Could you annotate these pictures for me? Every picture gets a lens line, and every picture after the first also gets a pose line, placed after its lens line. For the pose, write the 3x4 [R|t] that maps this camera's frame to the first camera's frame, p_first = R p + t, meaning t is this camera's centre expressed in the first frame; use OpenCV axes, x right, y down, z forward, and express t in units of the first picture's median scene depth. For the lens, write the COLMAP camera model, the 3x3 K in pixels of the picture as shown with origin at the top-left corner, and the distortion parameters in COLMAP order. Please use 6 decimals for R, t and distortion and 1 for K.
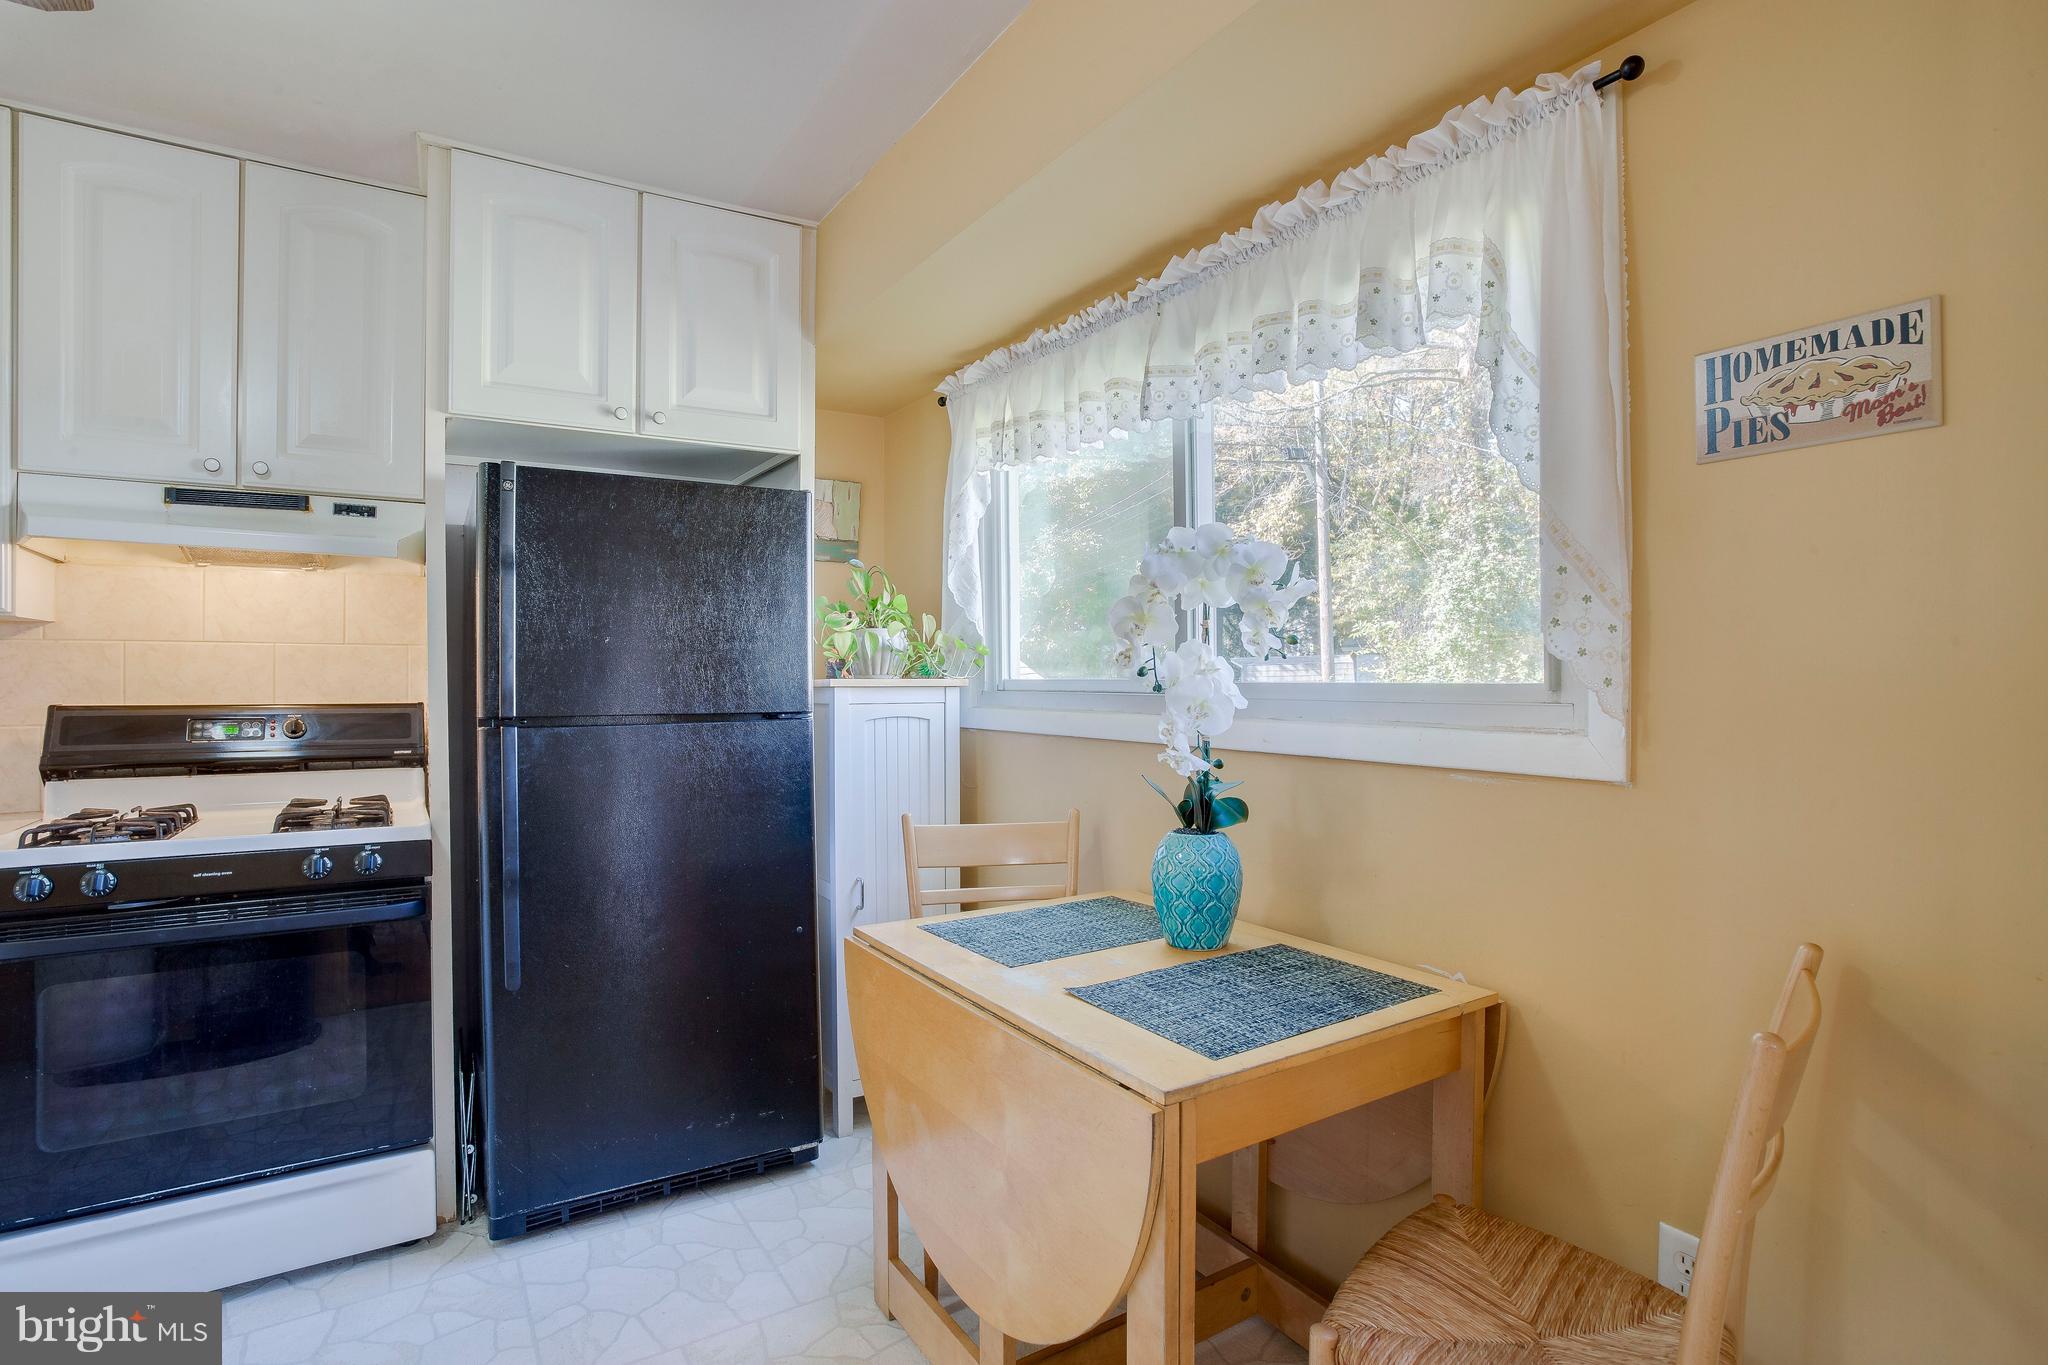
lens RADIAL K [[997.8, 0, 1006.7], [0, 997.8, 679.6], [0, 0, 1]] dist [-0.068593, 0.027499]
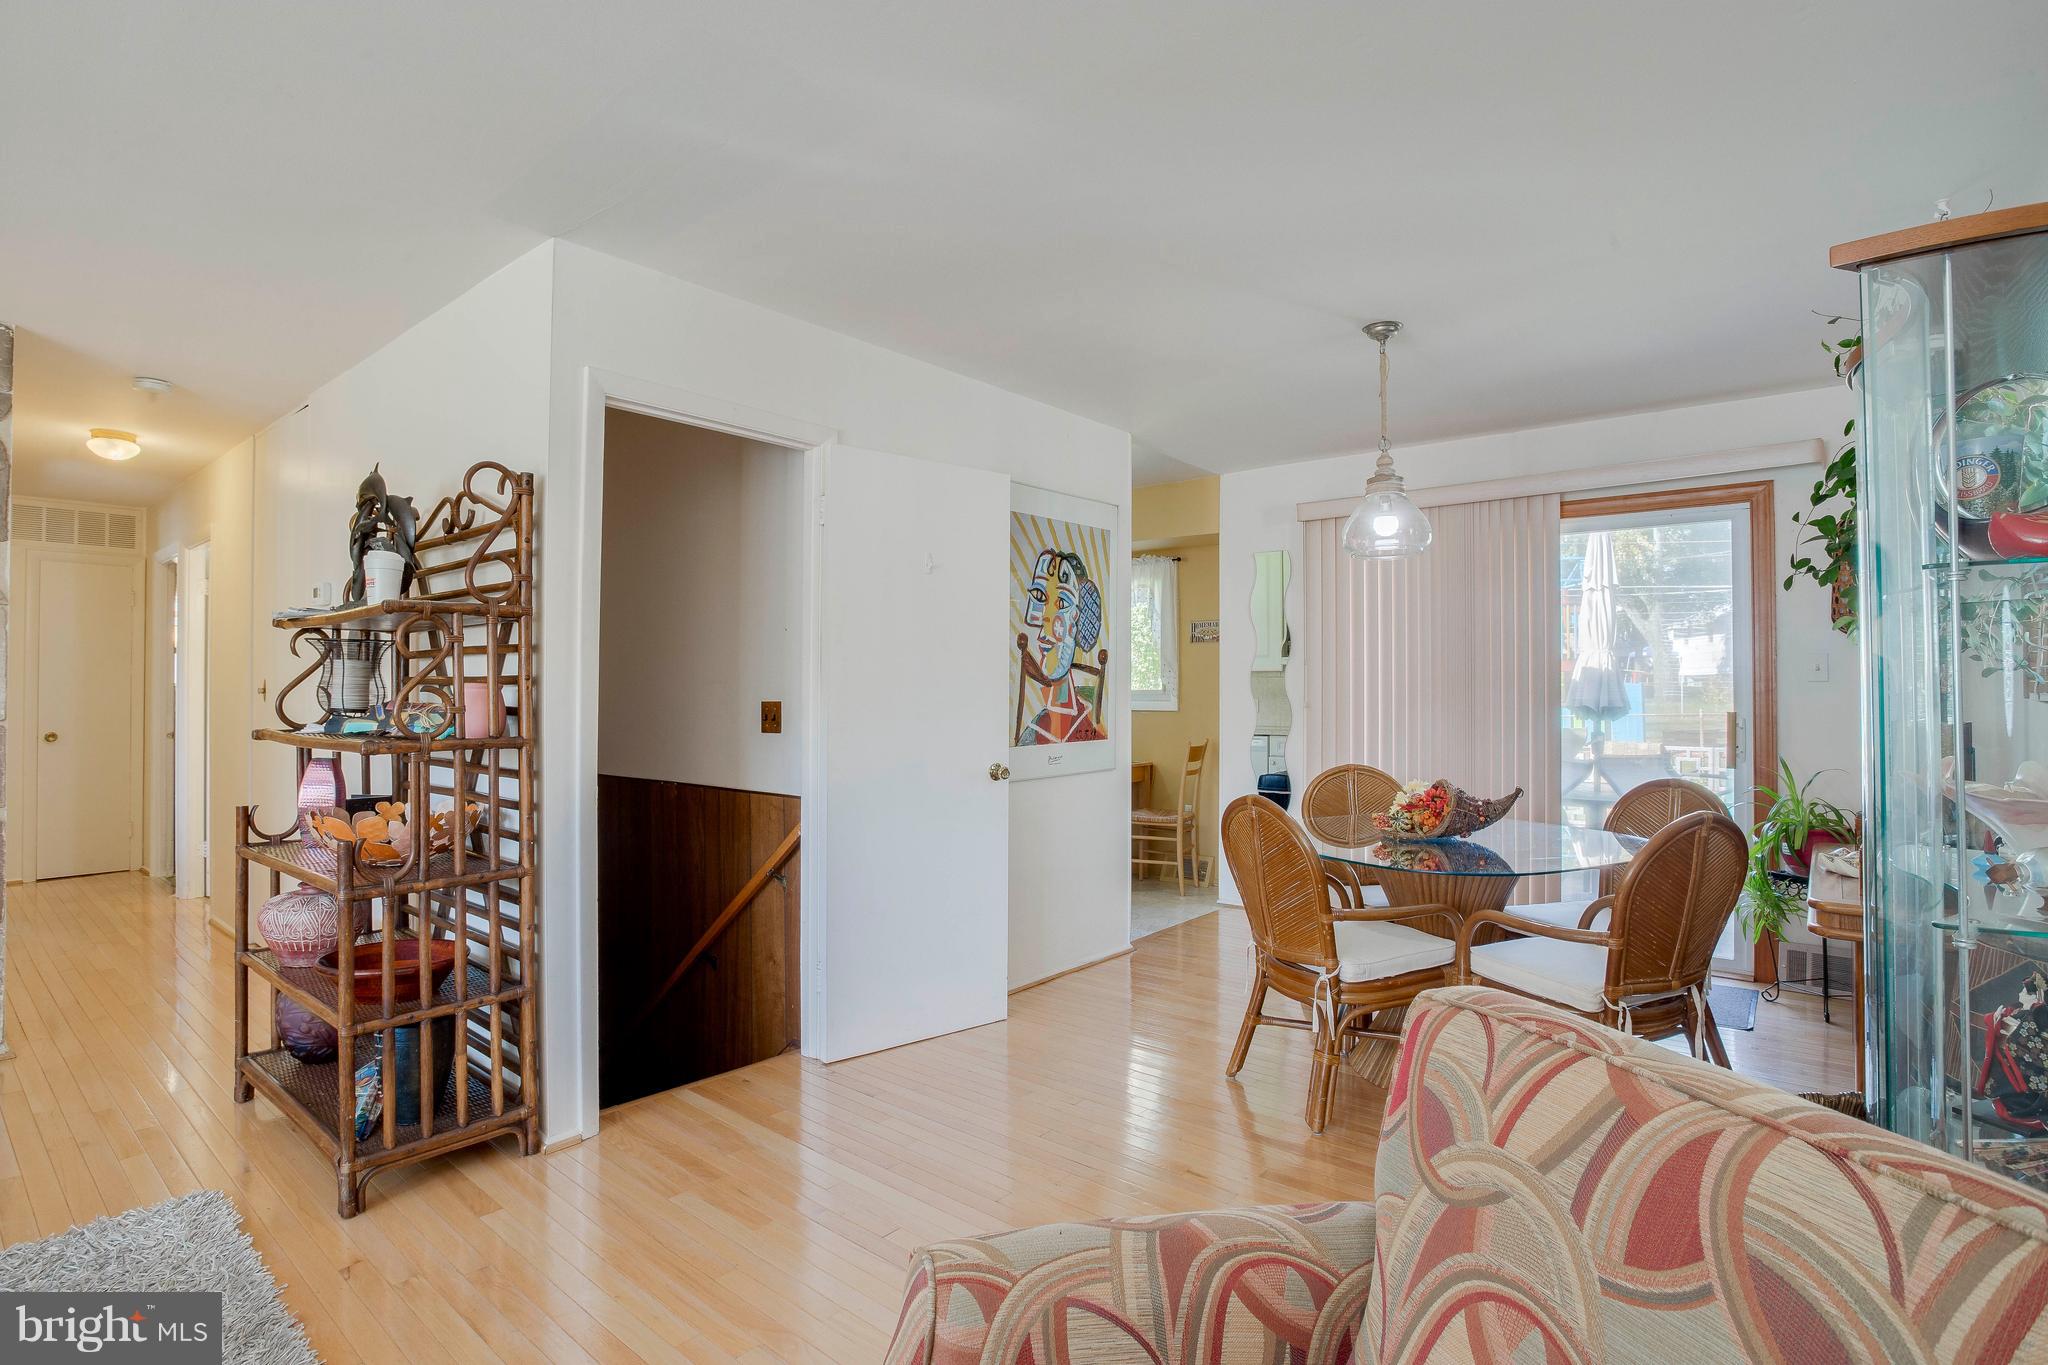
lens RADIAL K [[997.8, 0, 1007.5], [0, 997.8, 681.4], [0, 0, 1]] dist [-0.068593, 0.027499]
pose [[0.952518, 0.000243, 0.304483, -1.010079], [0.002870, 0.999948, -0.009774, 0.005802], [-0.304470, 0.010184, 0.952468, -2.092470]]
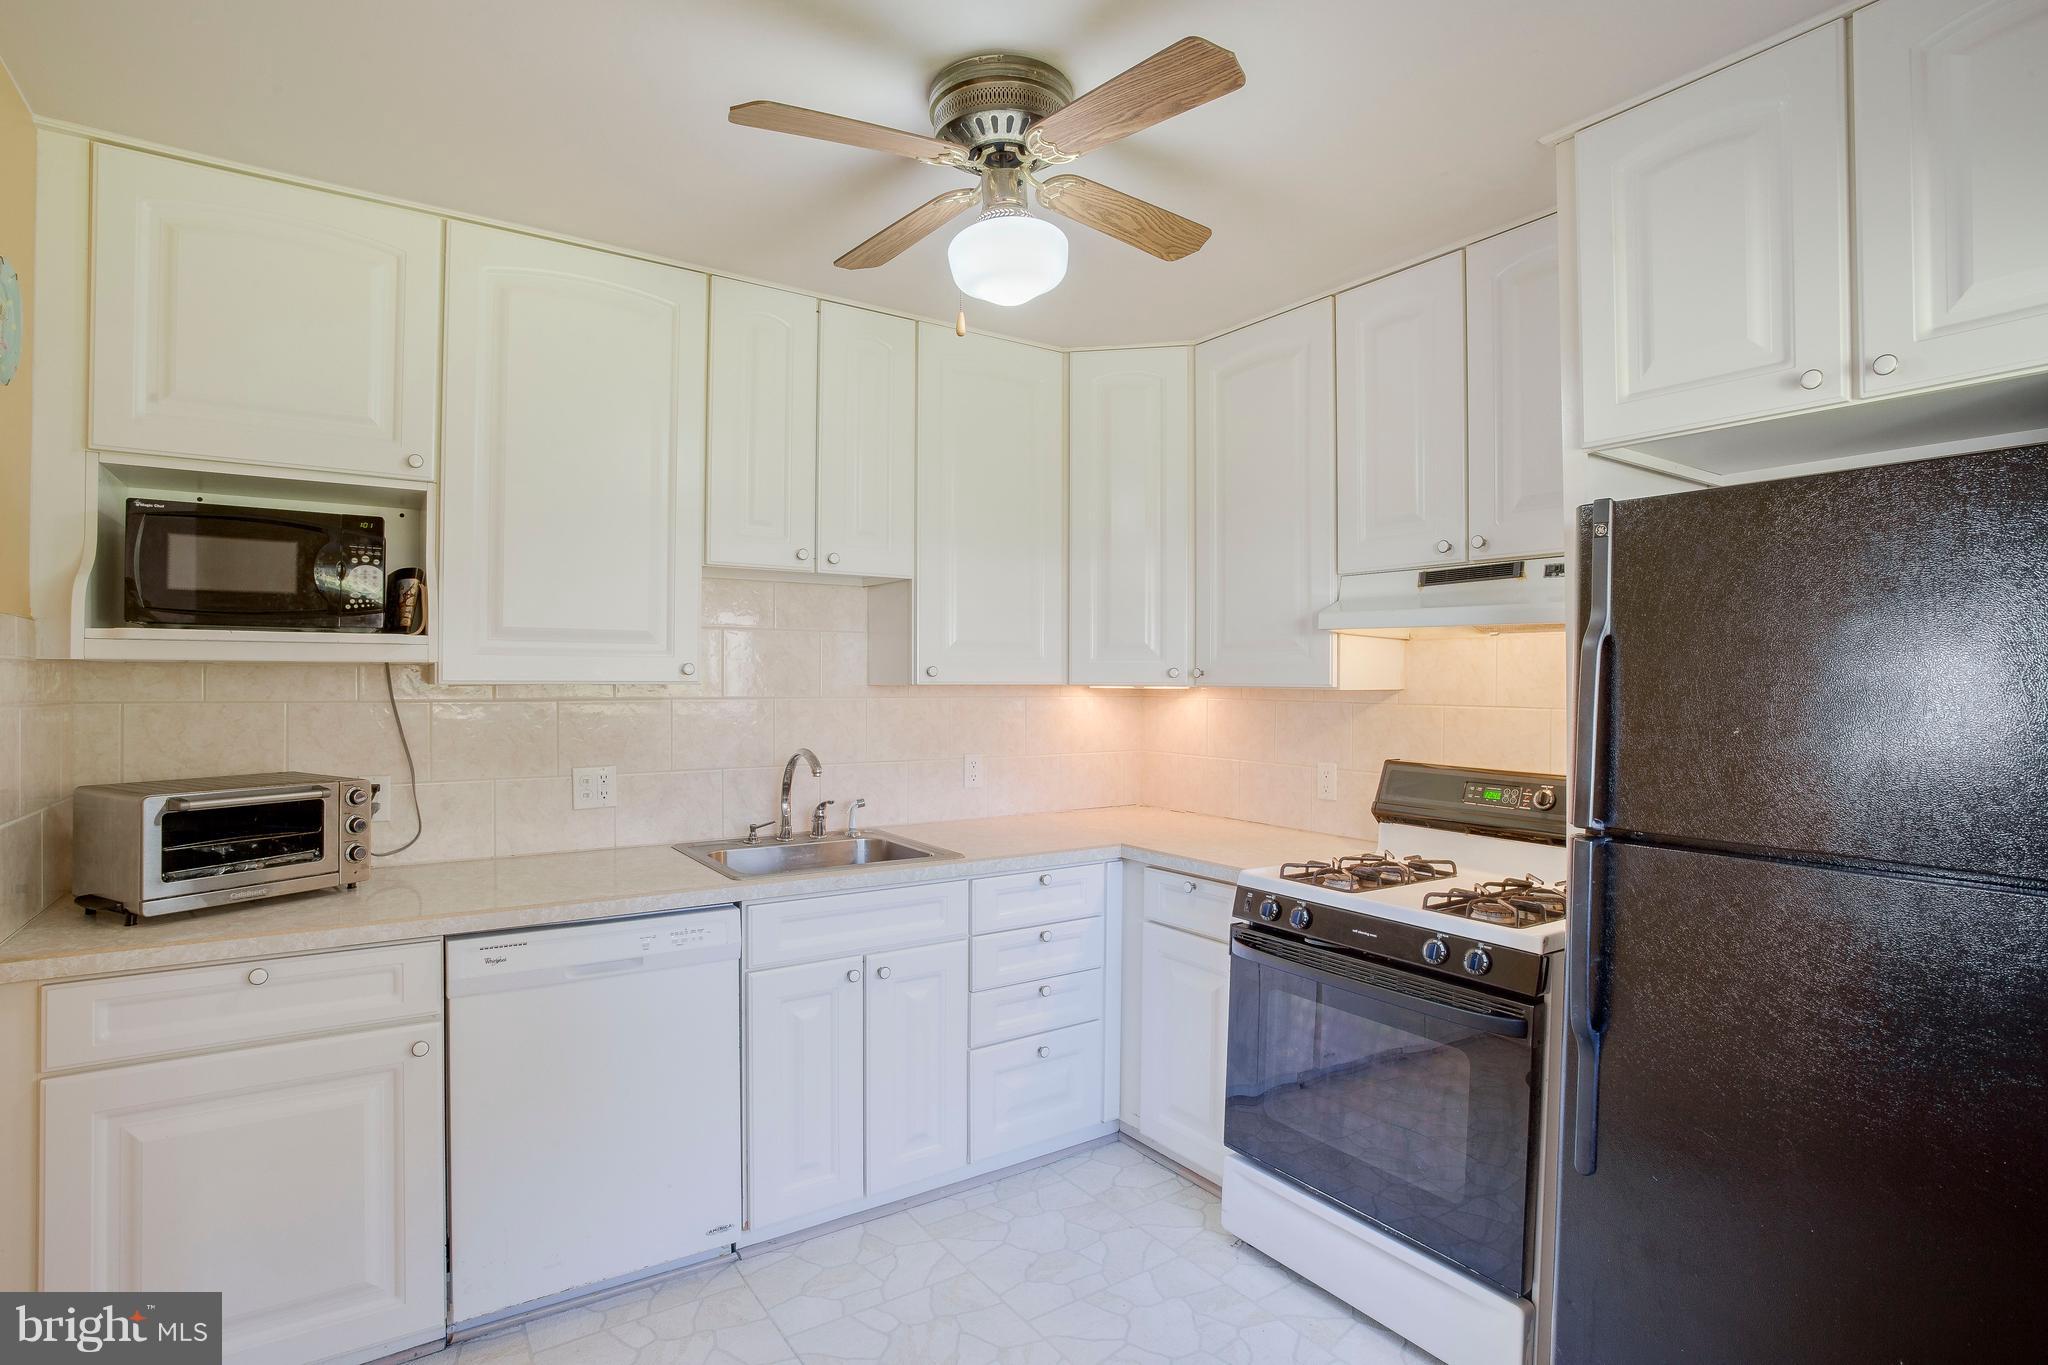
lens RADIAL K [[997.8, 0, 1004.0], [0, 997.8, 675.9], [0, 0, 1]] dist [-0.068593, 0.027499]
pose [[0.033267, -0.003714, -0.999440, 0.253307], [-0.010133, 0.999940, -0.004053, -0.073586], [0.999395, 0.010262, 0.033227, 0.499661]]
